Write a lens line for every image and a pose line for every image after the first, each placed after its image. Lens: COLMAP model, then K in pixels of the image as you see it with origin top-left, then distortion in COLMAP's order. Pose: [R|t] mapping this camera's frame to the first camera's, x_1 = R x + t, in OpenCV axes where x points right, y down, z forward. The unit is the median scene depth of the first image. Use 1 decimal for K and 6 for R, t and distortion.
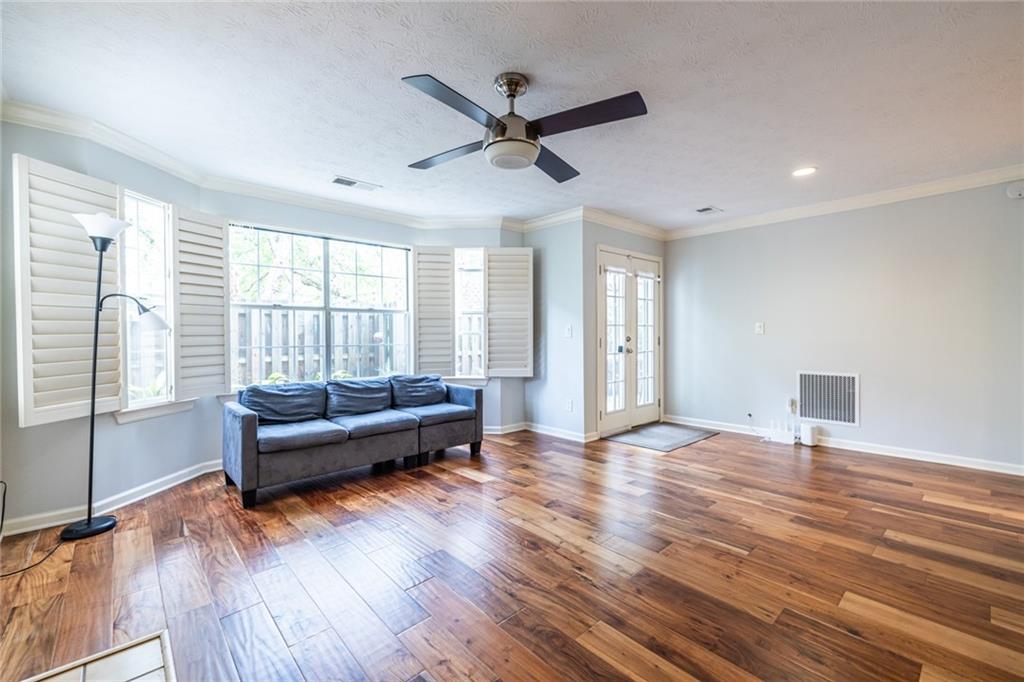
lens RADIAL K [[439.5, 0, 504.4], [0, 439.5, 339.3], [0, 0, 1]] dist [-0.000647, -0.000110]
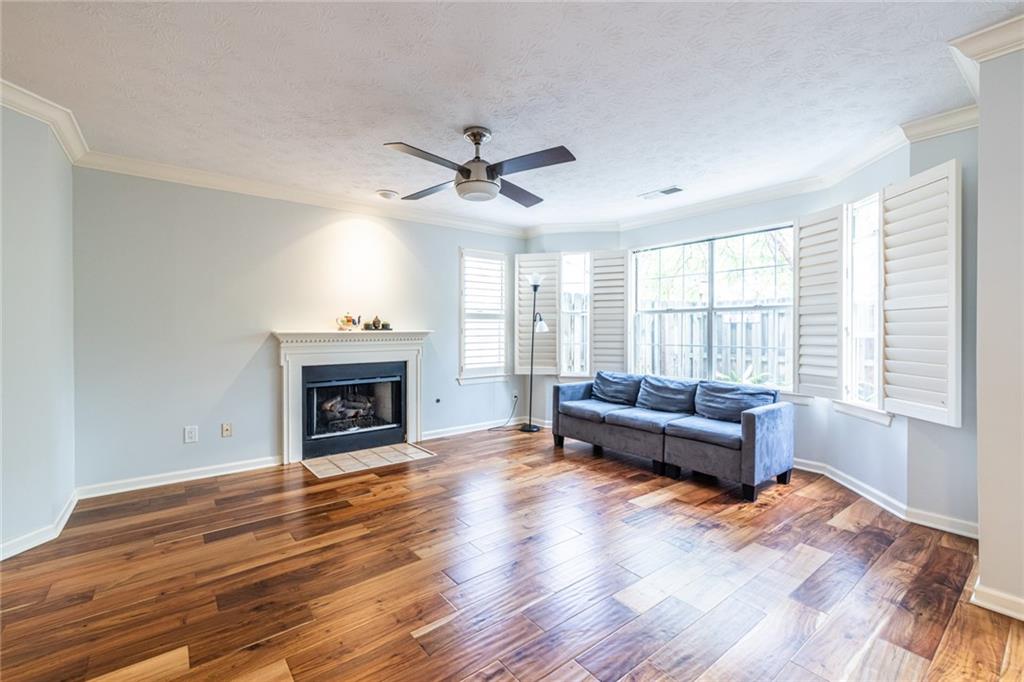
lens RADIAL K [[448.4, 0, 511.9], [0, 448.4, 329.9], [0, 0, 1]] dist [-0.000531, 0.000105]
pose [[-0.065914, 0.000550, -0.997825, 0.814644], [-0.014989, 0.999886, 0.001542, -0.021111], [0.997713, 0.015058, -0.065899, 0.756816]]
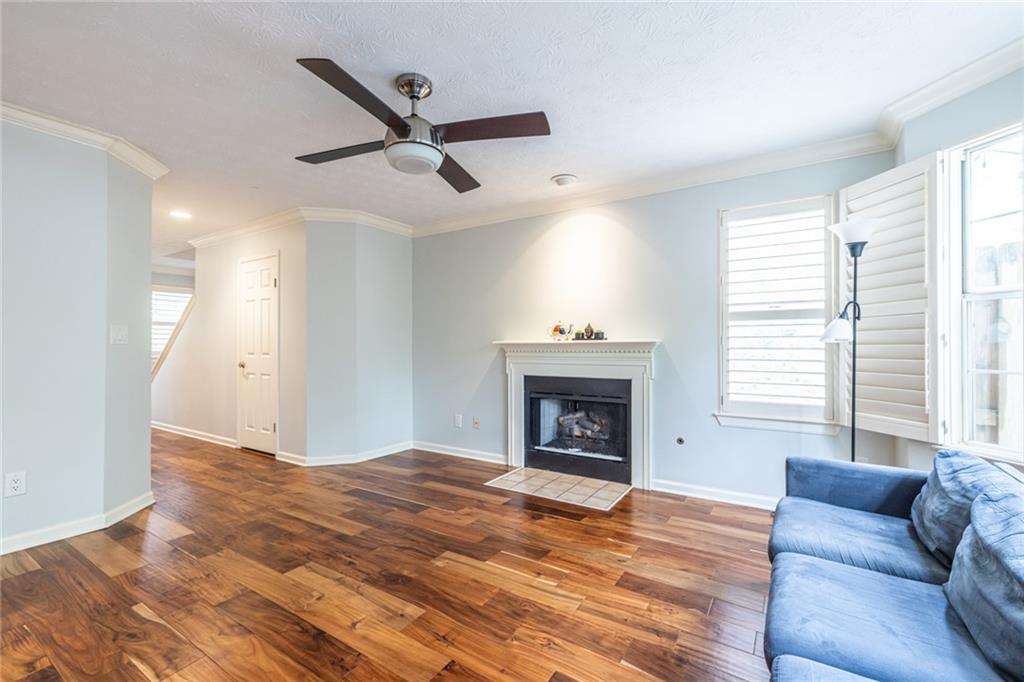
lens RADIAL K [[439.5, 0, 504.4], [0, 439.5, 339.3], [0, 0, 1]] dist [-0.000647, -0.000110]
pose [[-0.966427, 0.003797, -0.256914, 0.047389], [0.002000, 0.999972, 0.007255, -0.023000], [0.256934, 0.006498, -0.966407, 1.259252]]
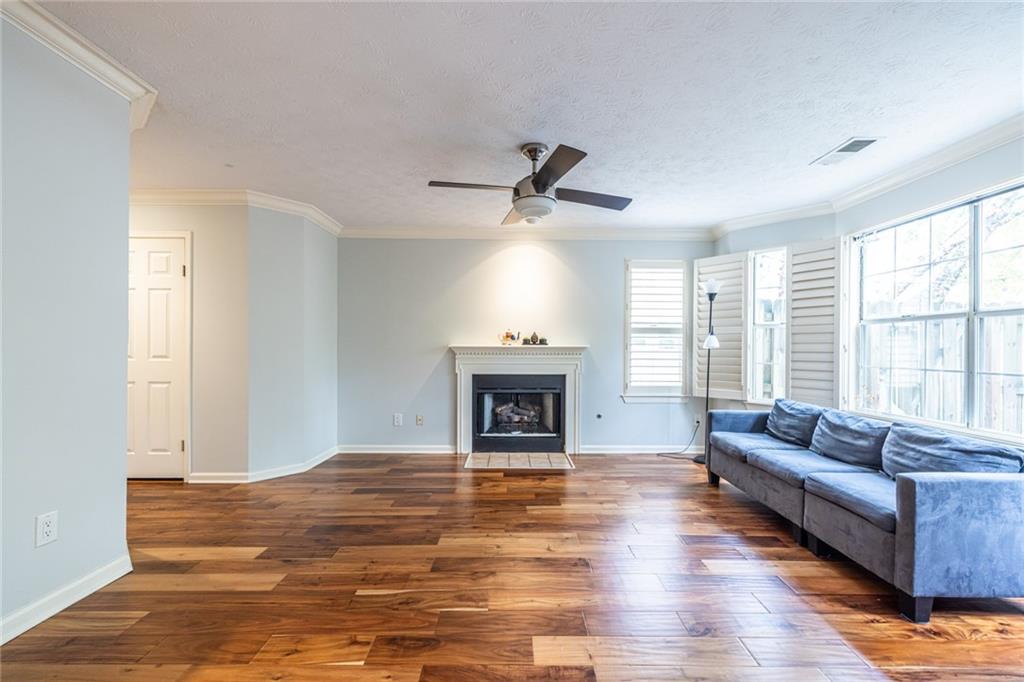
lens RADIAL K [[444.2, 0, 513.3], [0, 444.2, 346.6], [0, 0, 1]] dist [0.000296, 0.000382]
pose [[-0.665930, -0.002619, -0.746009, 0.641565], [-0.017009, 0.999787, 0.011673, -0.022726], [0.745820, 0.020462, -0.665833, 1.153429]]
